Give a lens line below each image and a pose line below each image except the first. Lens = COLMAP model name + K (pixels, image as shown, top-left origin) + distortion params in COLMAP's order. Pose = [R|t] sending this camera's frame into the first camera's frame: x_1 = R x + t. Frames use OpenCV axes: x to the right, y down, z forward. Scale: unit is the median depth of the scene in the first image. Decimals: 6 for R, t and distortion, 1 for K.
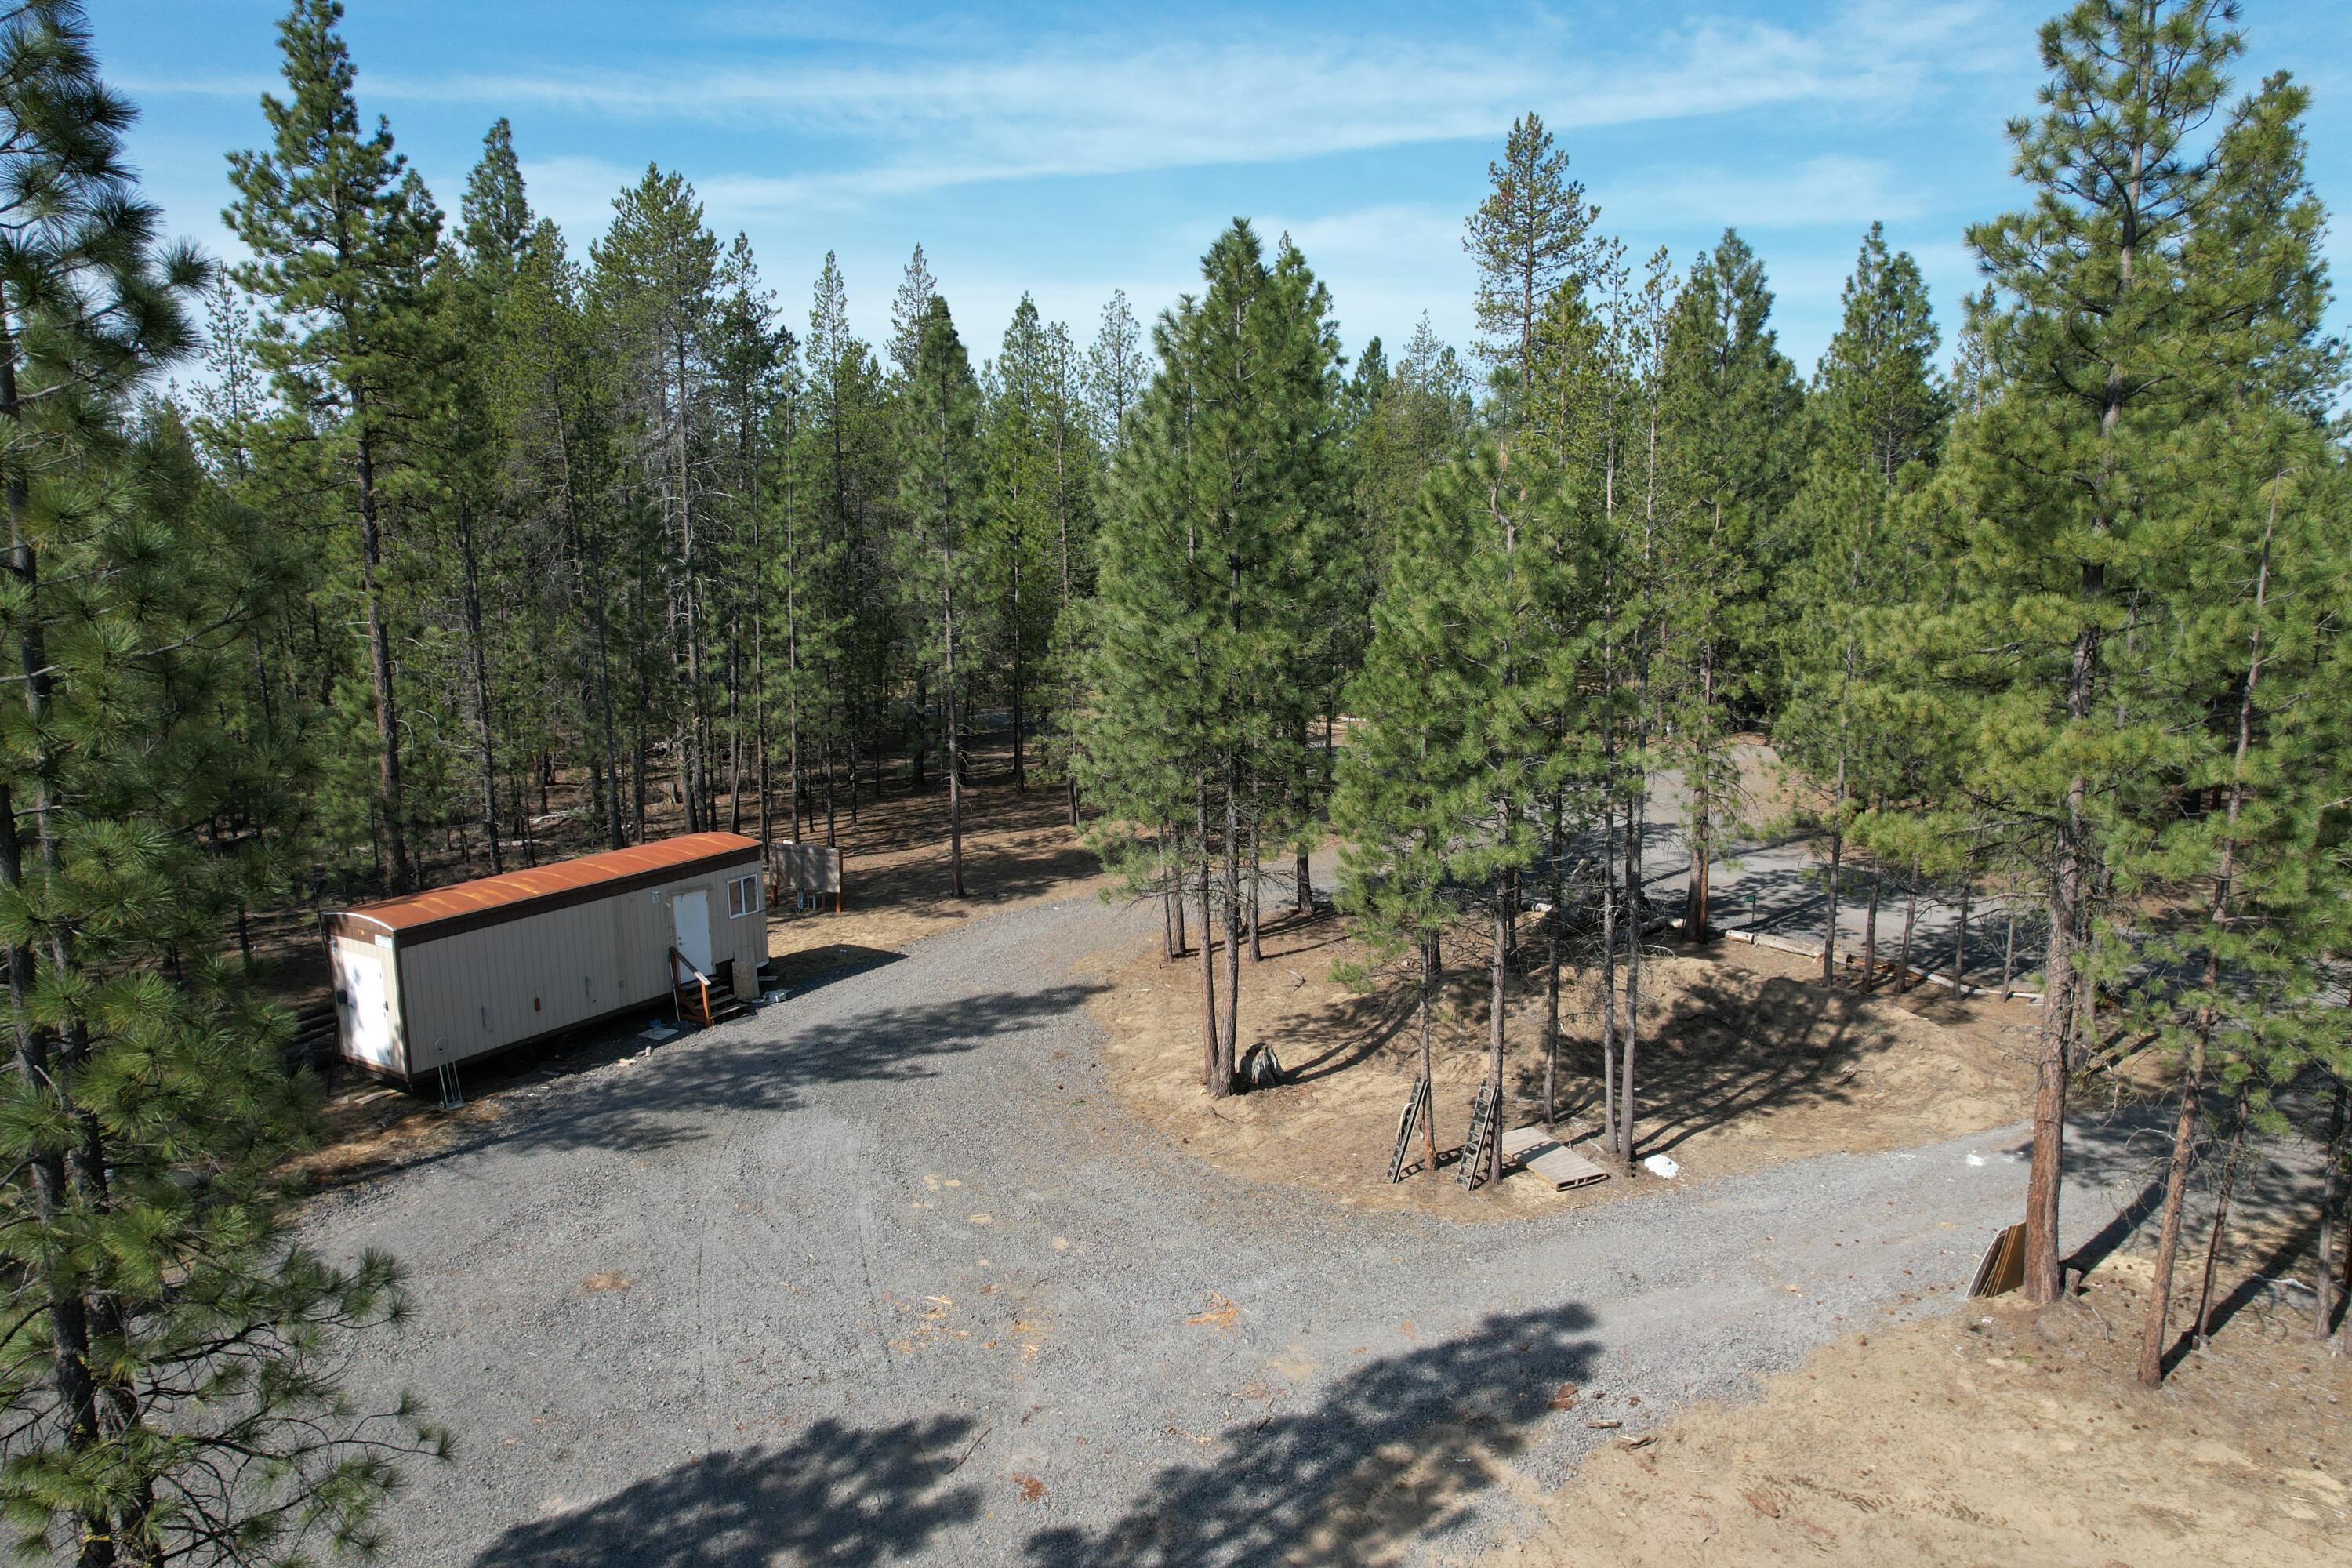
lens RADIAL K [[1512.5, 0, 1177.2], [0, 1512.5, 775.6], [0, 0, 1]] dist [-0.080711, 0.077548]
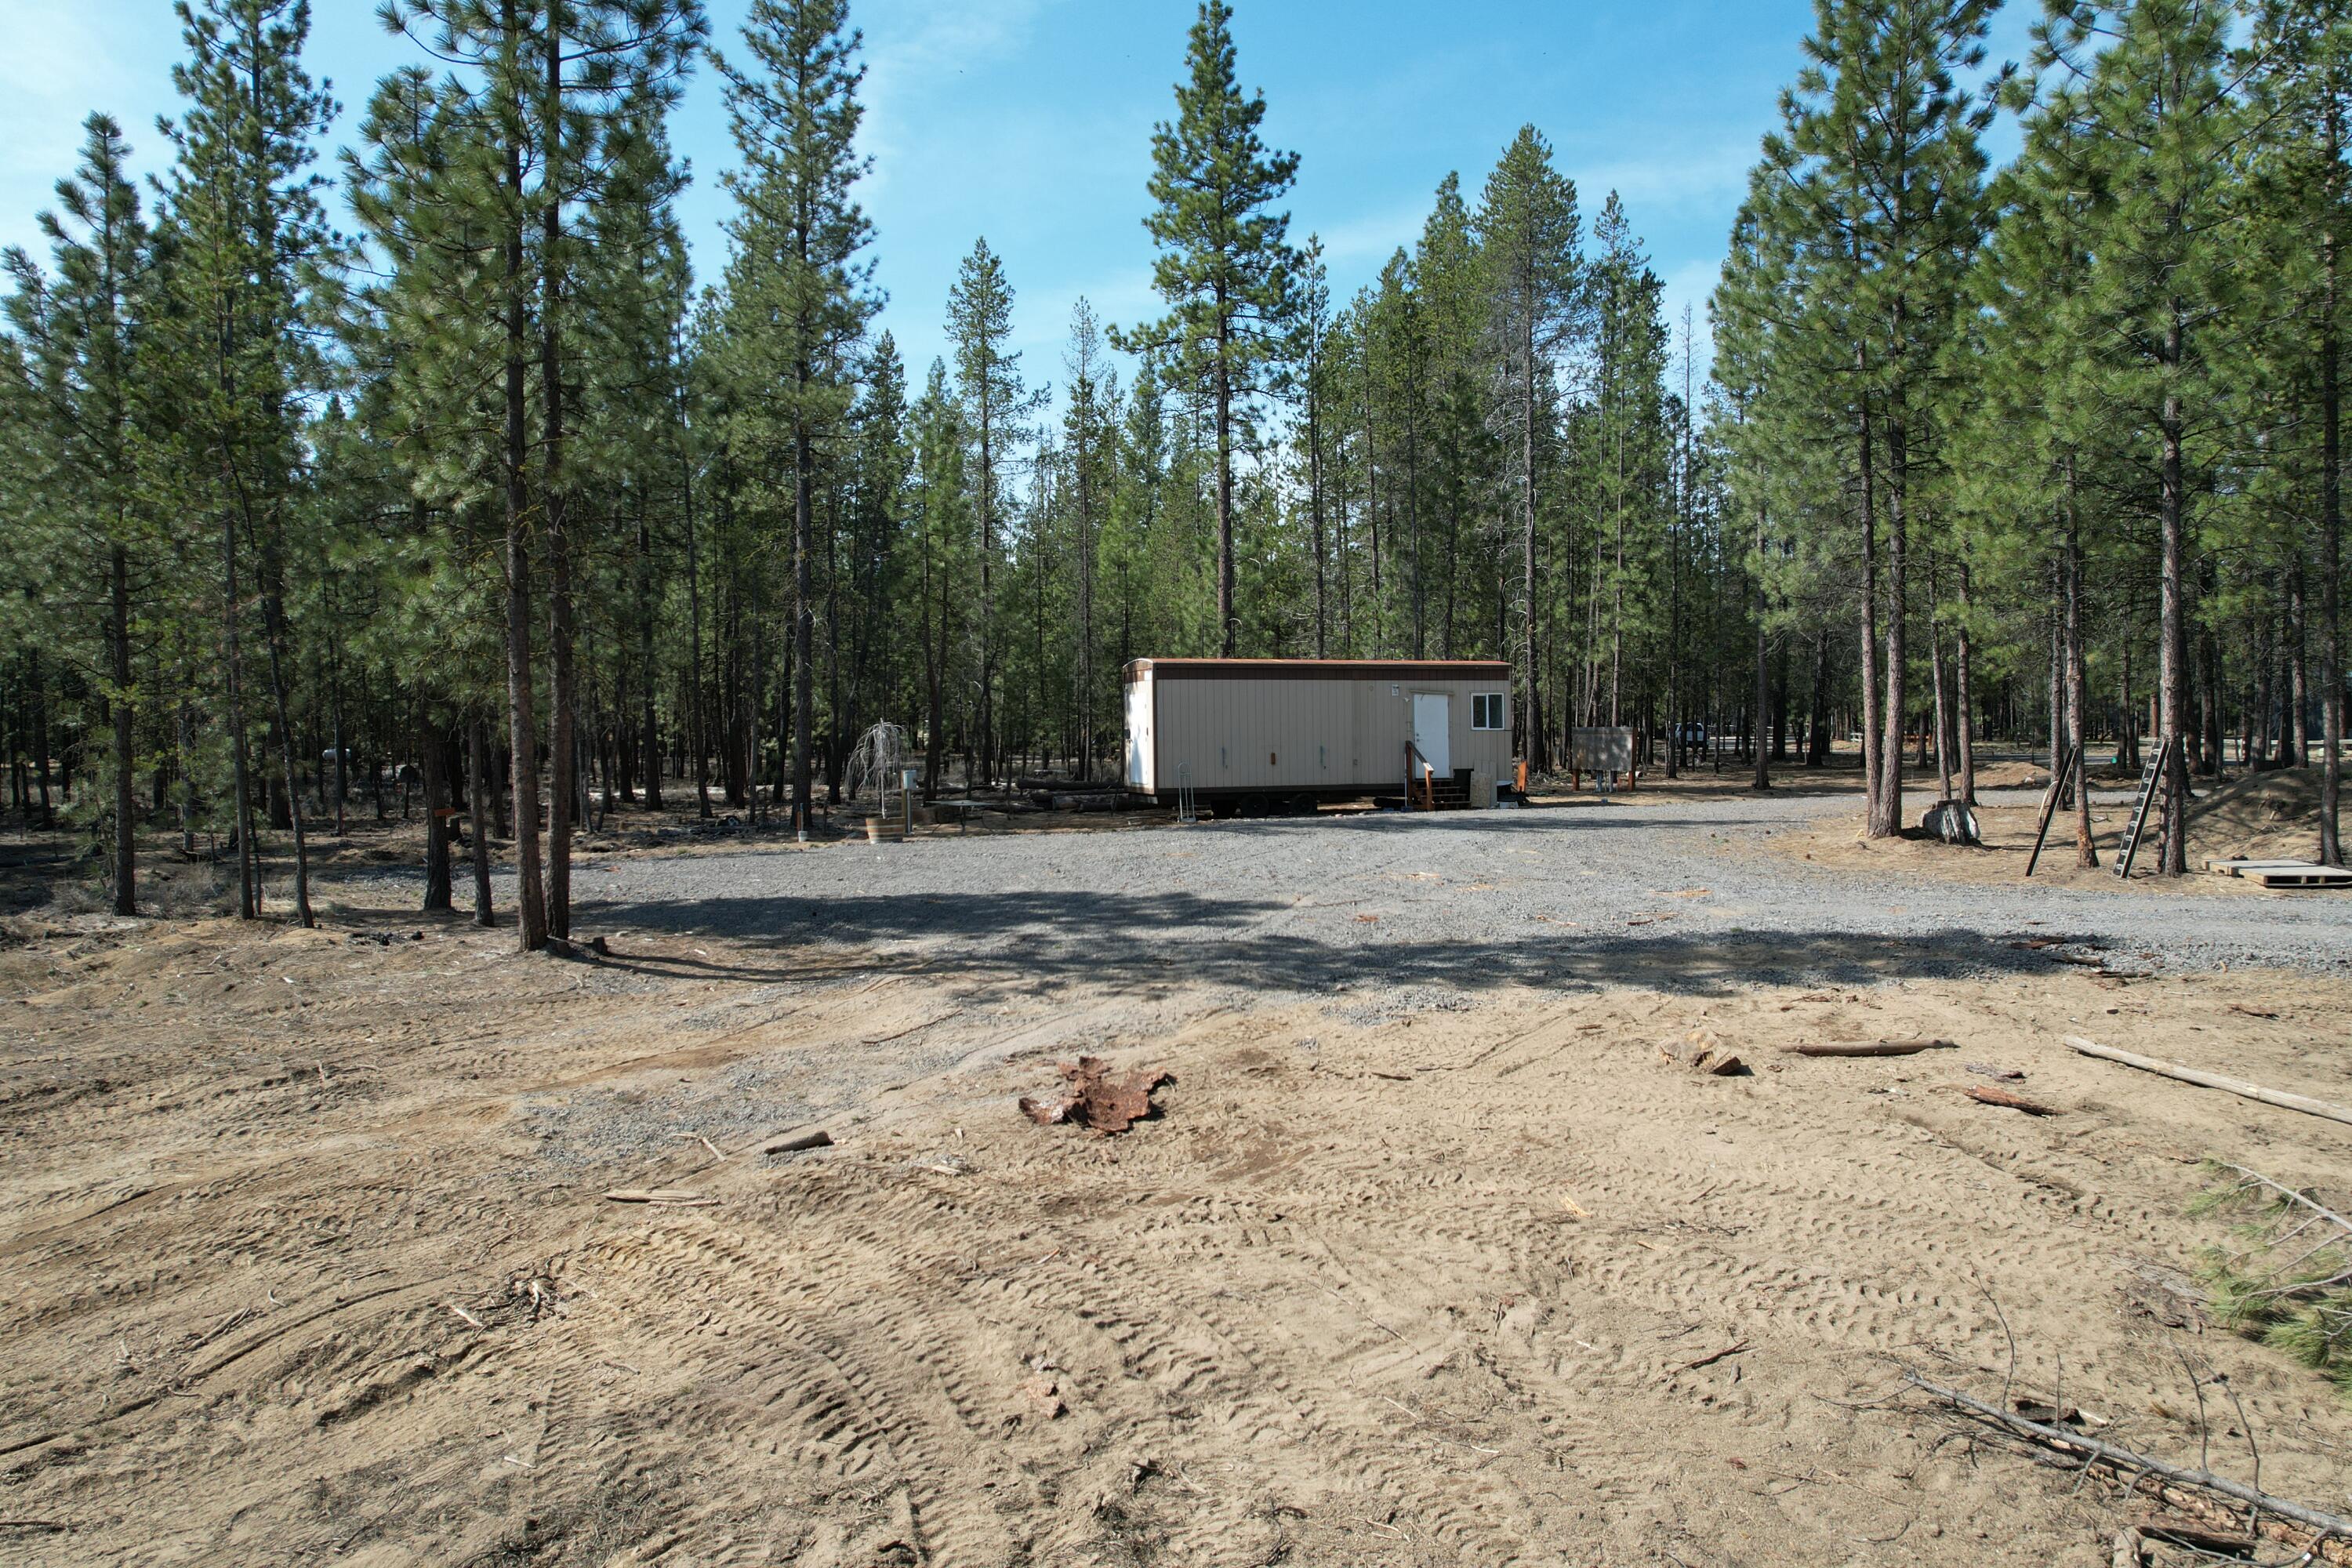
lens RADIAL K [[1506.8, 0, 1176.3], [0, 1506.8, 776.6], [0, 0, 1]] dist [-0.075211, 0.064446]
pose [[0.768094, 0.019248, -0.640047, 0.233341], [-0.094775, 0.991957, -0.083904, 0.253331], [0.633284, 0.125107, 0.763740, 0.075380]]
